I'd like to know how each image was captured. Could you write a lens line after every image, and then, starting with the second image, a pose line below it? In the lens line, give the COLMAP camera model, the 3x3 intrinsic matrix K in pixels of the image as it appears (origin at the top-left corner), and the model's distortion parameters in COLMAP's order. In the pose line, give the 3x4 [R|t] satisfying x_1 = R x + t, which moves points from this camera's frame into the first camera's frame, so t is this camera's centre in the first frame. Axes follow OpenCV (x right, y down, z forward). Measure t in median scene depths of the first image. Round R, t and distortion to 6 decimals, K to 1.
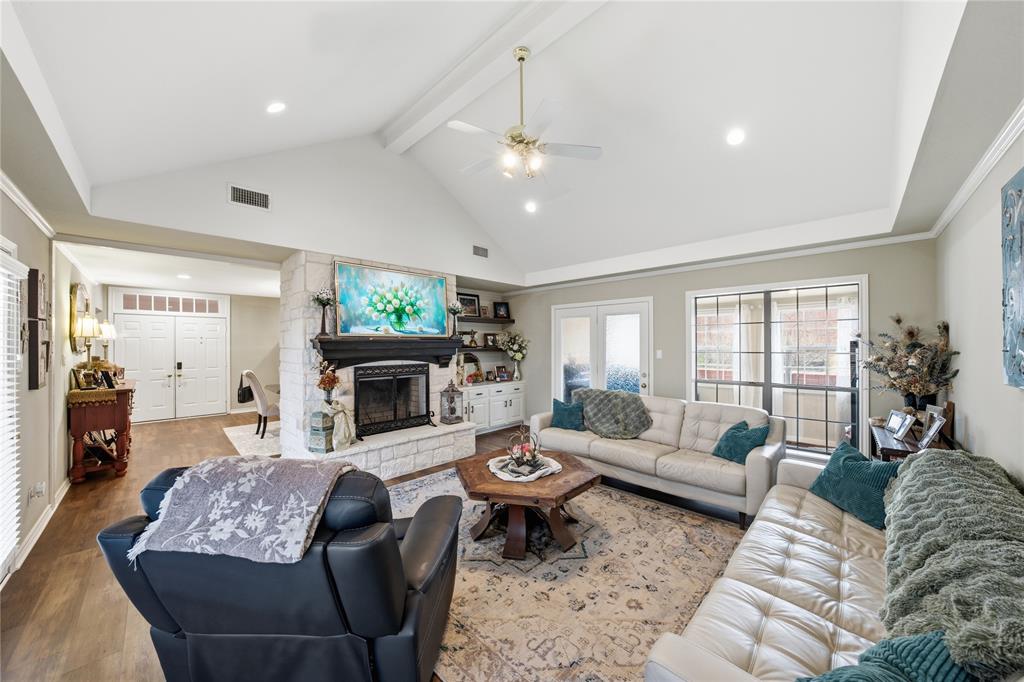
lens RADIAL K [[357.7, 0, 512.9], [0, 357.7, 346.6], [0, 0, 1]] dist [-0.007247, 0.000468]
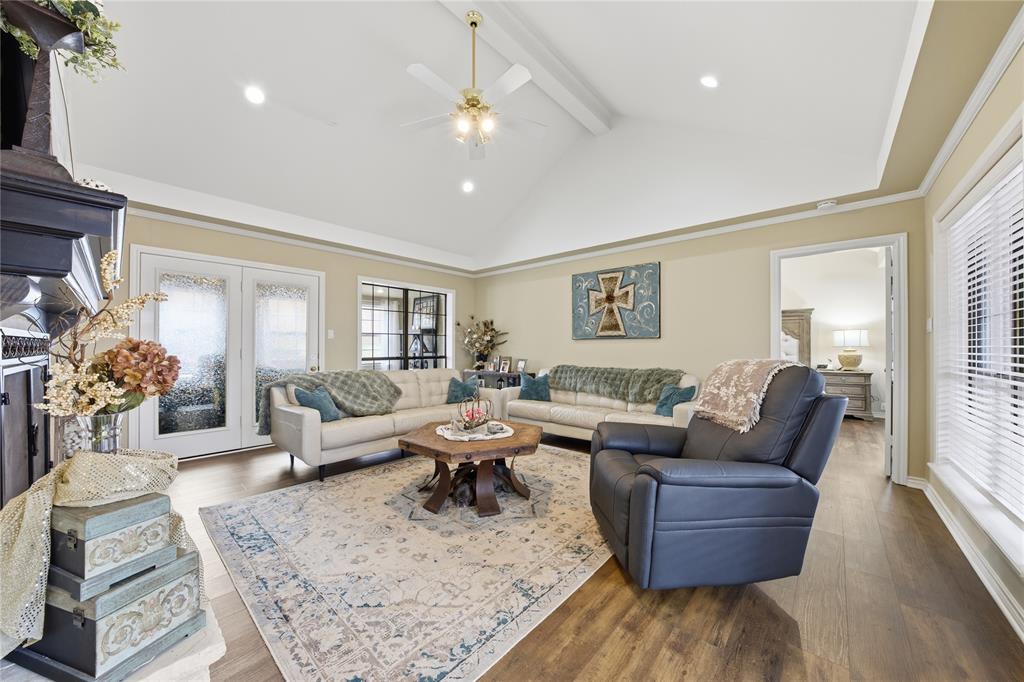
lens RADIAL K [[357.7, 0, 512.5], [0, 357.7, 343.9], [0, 0, 1]] dist [-0.007247, 0.000468]
pose [[-0.029014, 0.007425, 0.999551, -0.777143], [-0.002307, 0.999969, -0.007495, 0.074328], [-0.999576, -0.002524, -0.028996, 0.729088]]
